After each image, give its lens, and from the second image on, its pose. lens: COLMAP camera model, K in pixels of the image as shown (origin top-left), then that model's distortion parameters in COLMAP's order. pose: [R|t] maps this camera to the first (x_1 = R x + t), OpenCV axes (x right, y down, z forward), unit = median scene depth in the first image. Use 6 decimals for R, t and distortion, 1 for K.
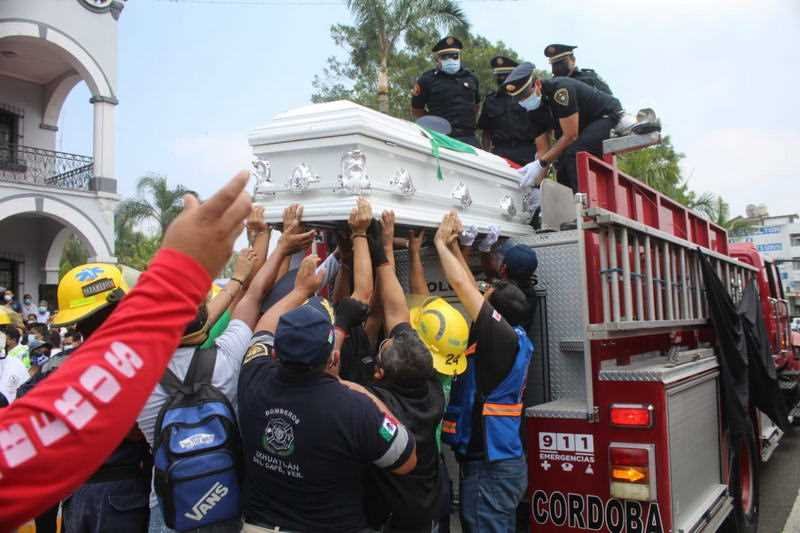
lens RADIAL K [[672.8, 0, 406.3], [0, 672.8, 256.1], [0, 0, 1]] dist [-0.194454, 0.208111]
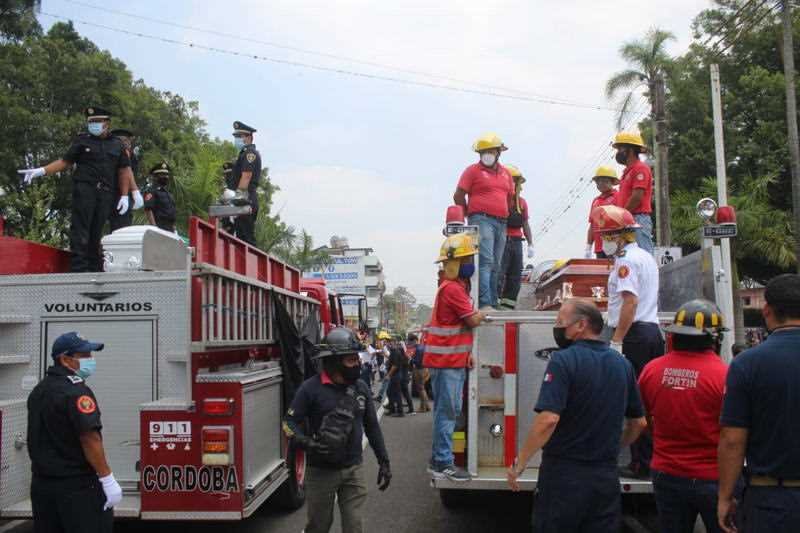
lens RADIAL K [[672.8, 0, 406.3], [0, 672.8, 256.1], [0, 0, 1]] dist [-0.194454, 0.208111]
pose [[0.825056, 0.073705, 0.560224, -0.128708], [-0.058588, 0.997271, -0.044921, -0.037861], [-0.562006, 0.004240, 0.827123, -0.369756]]
